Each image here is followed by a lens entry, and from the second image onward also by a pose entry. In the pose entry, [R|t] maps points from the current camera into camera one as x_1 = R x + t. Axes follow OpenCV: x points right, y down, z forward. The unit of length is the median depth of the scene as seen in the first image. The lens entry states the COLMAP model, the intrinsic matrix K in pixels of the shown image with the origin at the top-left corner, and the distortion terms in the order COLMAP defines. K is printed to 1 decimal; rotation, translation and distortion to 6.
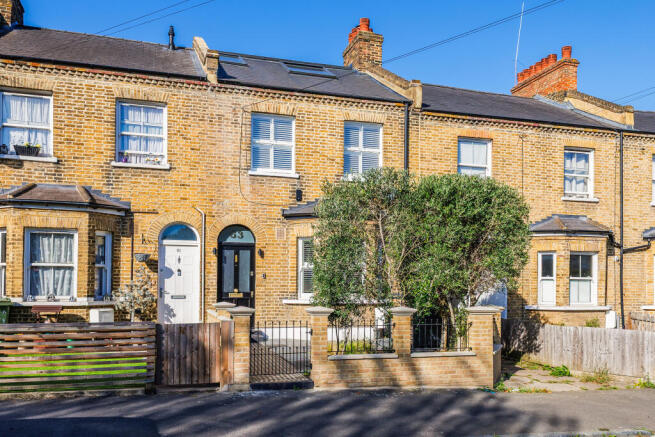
lens RADIAL K [[491.6, 0, 327.5], [0, 491.6, 218.5], [0, 0, 1]] dist [0.022451, -0.002799]
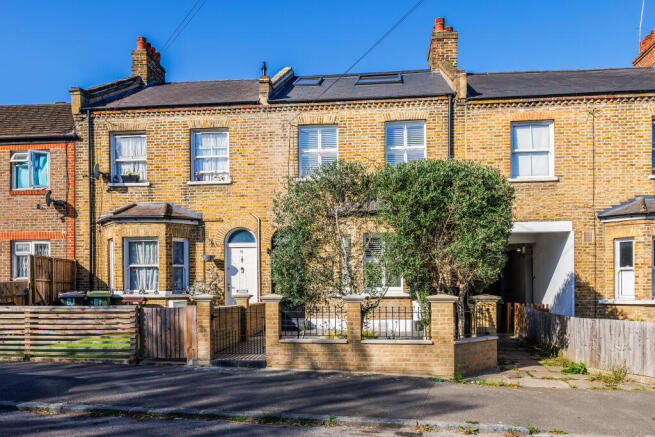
lens RADIAL K [[452.0, 0, 327.5], [0, 452.0, 233.5], [0, 0, 1]] dist [0.014543, -0.001338]
pose [[0.935062, -0.051328, -0.350747, 0.271326], [0.056808, 0.998371, 0.005344, 0.027555], [0.349902, -0.024922, 0.936455, 0.062666]]
